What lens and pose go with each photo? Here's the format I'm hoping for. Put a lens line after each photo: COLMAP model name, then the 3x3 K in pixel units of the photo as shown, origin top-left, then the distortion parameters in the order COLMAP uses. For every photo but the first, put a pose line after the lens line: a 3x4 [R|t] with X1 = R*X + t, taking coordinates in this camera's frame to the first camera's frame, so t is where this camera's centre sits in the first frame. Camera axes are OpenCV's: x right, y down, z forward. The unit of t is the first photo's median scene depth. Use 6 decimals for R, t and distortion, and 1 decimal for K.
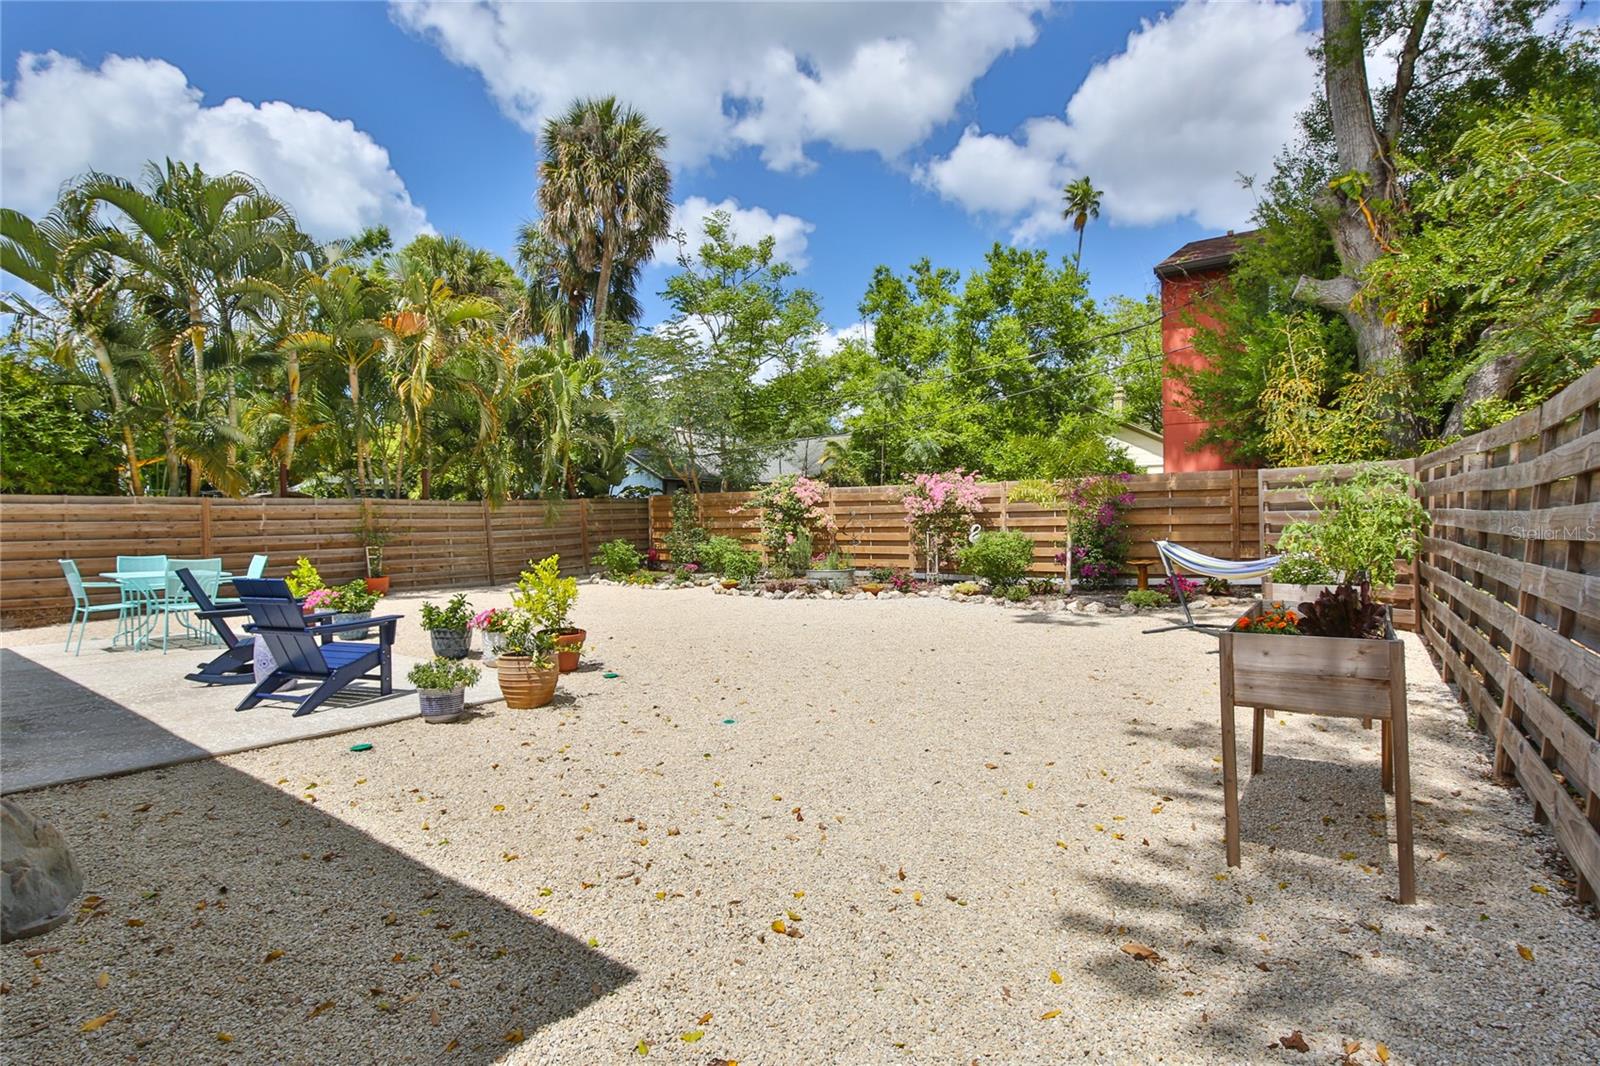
lens RADIAL K [[755.7, 0, 807.0], [0, 755.7, 532.1], [0, 0, 1]] dist [-0.040519, 0.007880]
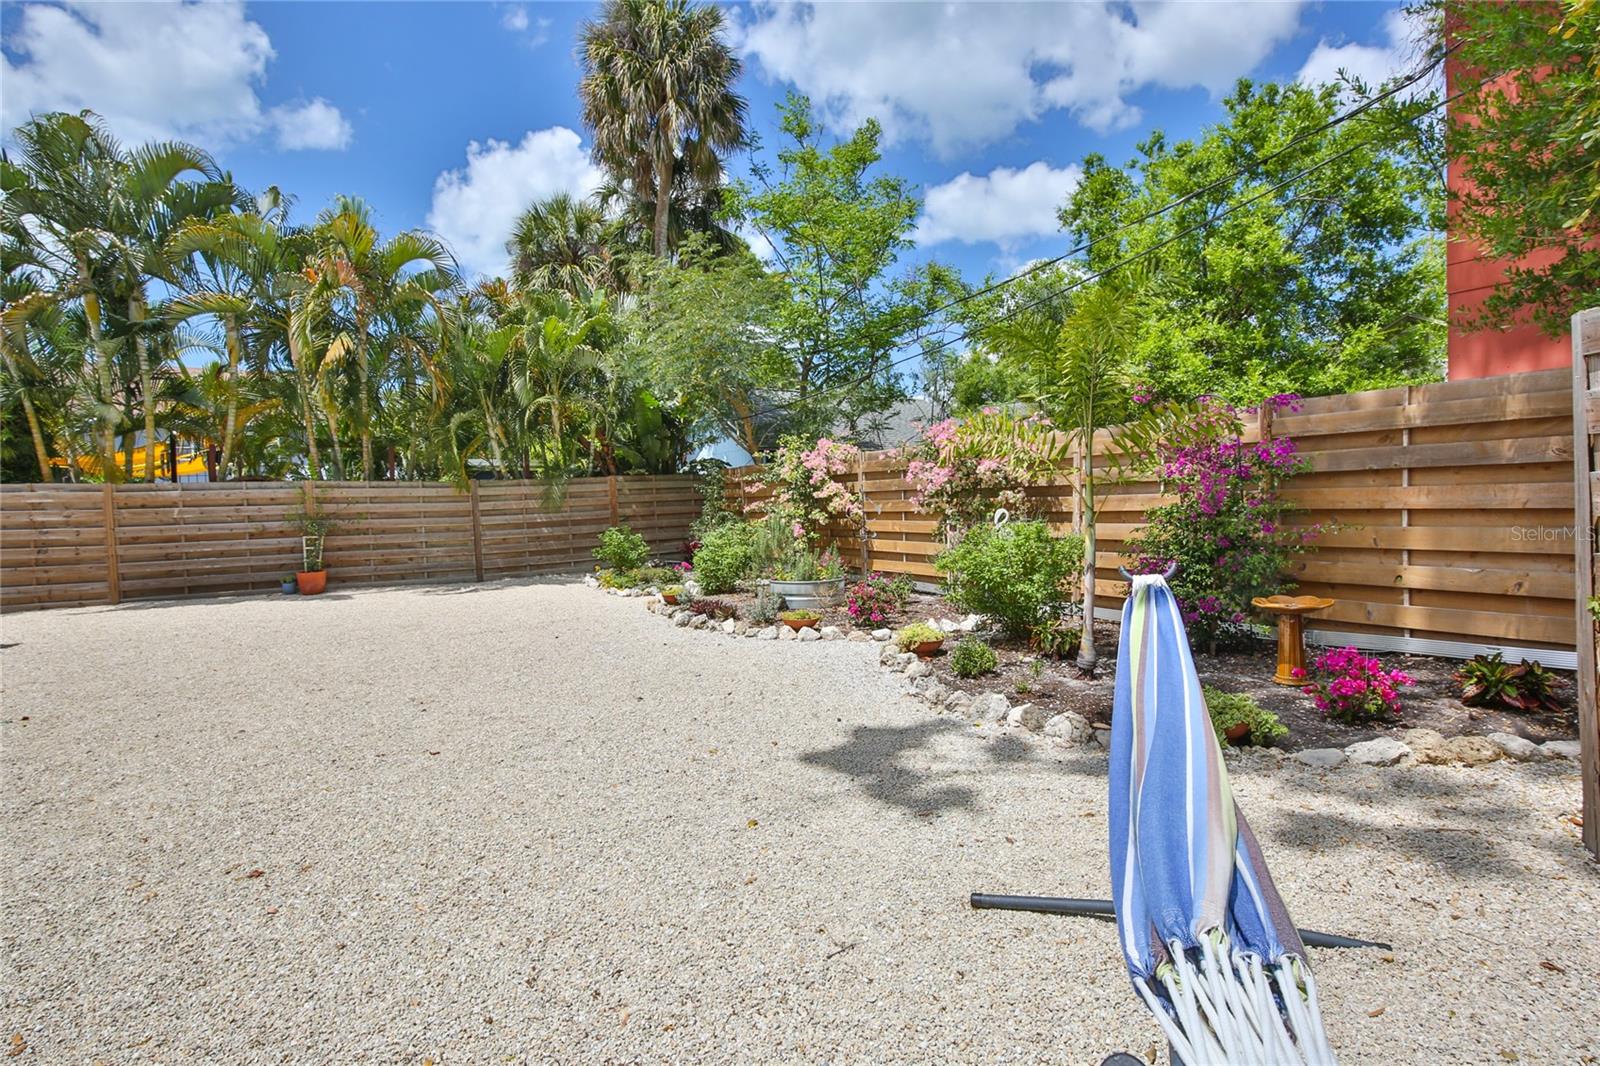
lens RADIAL K [[762.6, 0, 808.0], [0, 762.6, 529.9], [0, 0, 1]] dist [-0.029177, 0.001435]
pose [[0.918645, 0.007813, -0.395007, 0.293418], [0.003031, 0.999636, 0.026821, -0.009500], [0.395072, -0.025837, 0.918287, 0.411670]]
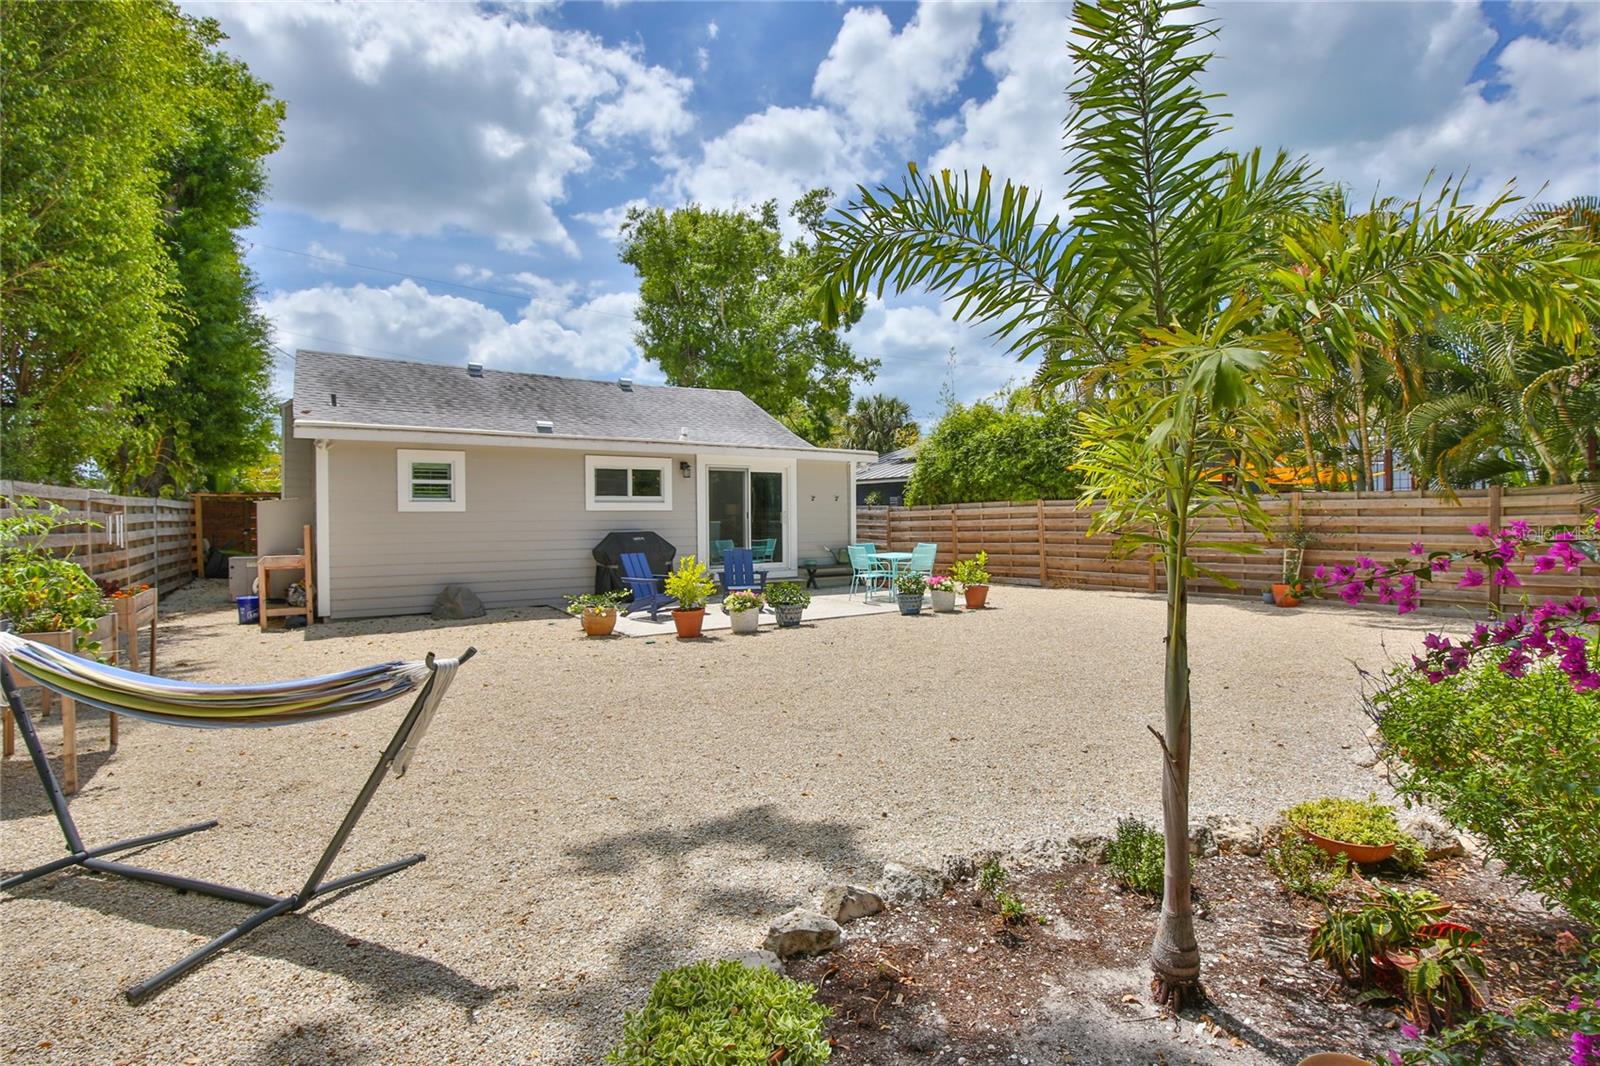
lens RADIAL K [[781.8, 0, 824.7], [0, 781.8, 518.2], [0, 0, 1]] dist [-0.035082, 0.000844]
pose [[-0.323275, 0.014457, -0.946194, 0.433657], [-0.003780, 0.999856, 0.016568, -0.028040], [0.946297, 0.008932, -0.323174, 0.758470]]
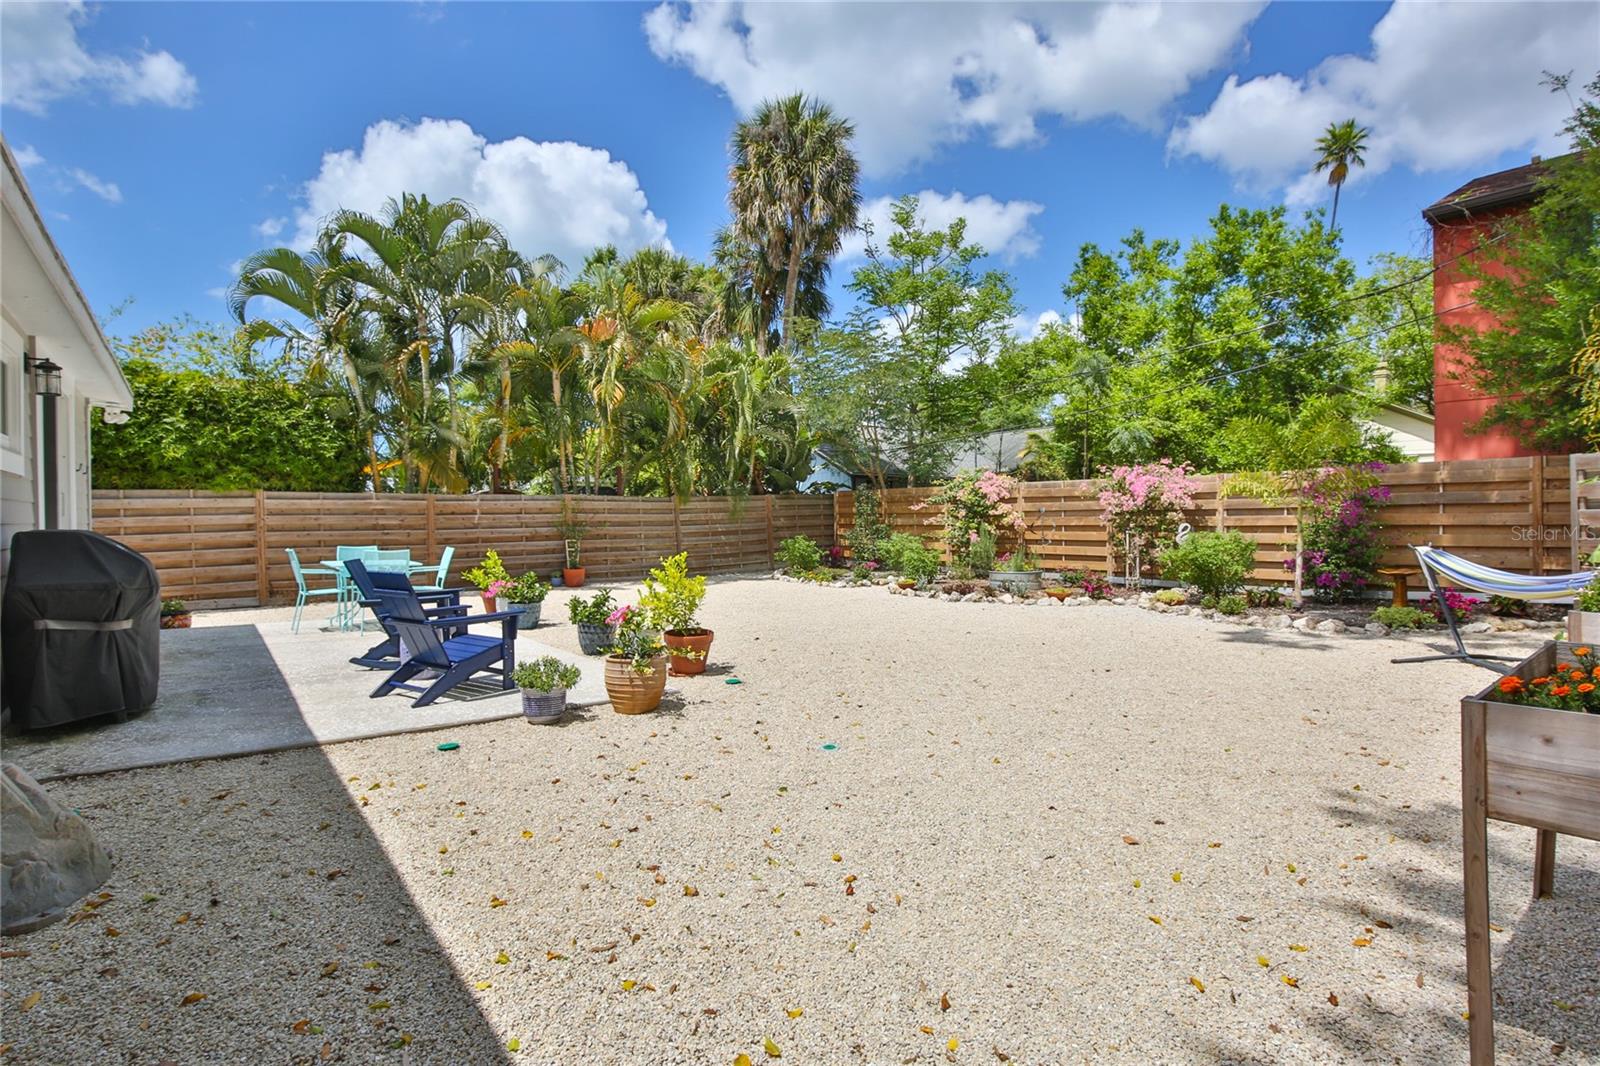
lens RADIAL K [[755.3, 0, 814.6], [0, 755.3, 531.0], [0, 0, 1]] dist [-0.034402, 0.001903]
pose [[0.965260, 0.010165, -0.261093, 0.035018], [-0.009234, 0.999946, 0.004792, -0.001388], [0.261128, -0.002215, 0.965302, 0.048671]]
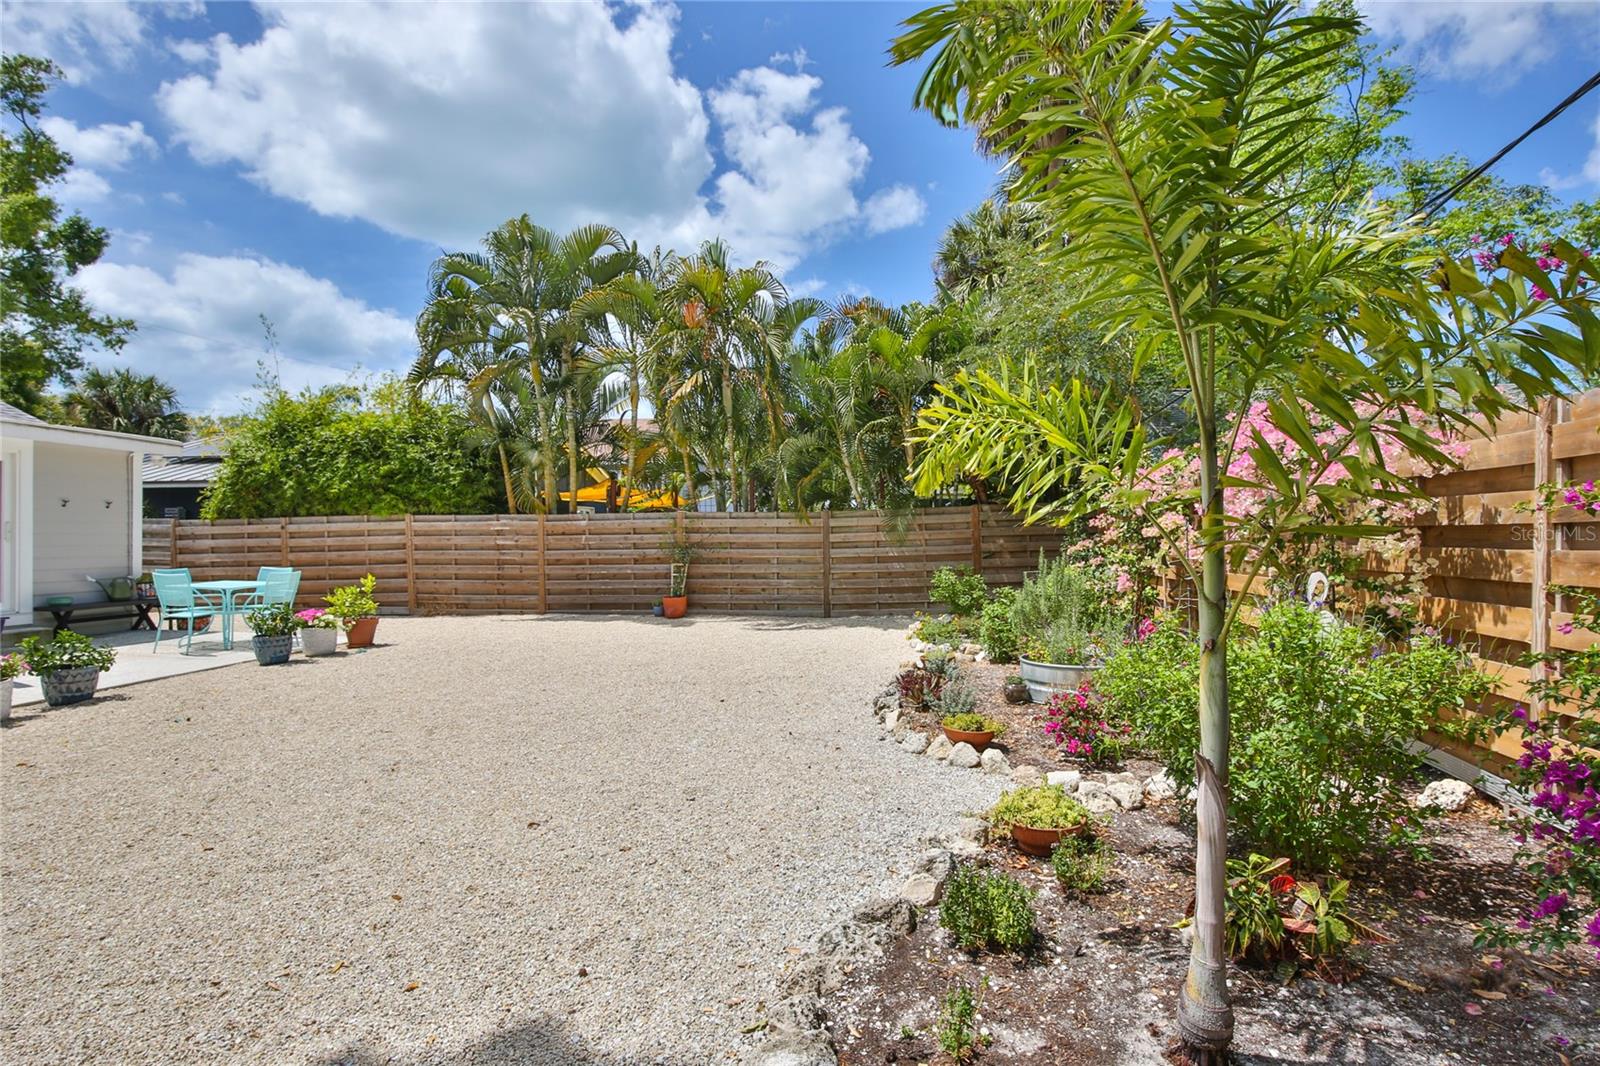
lens RADIAL K [[785.7, 0, 812.0], [0, 785.7, 534.2], [0, 0, 1]] dist [-0.034063, 0.001688]
pose [[0.481695, 0.007213, -0.876309, 0.352767], [-0.014712, 0.999892, 0.000144, -0.019564], [0.876215, 0.012823, 0.481749, 0.658191]]
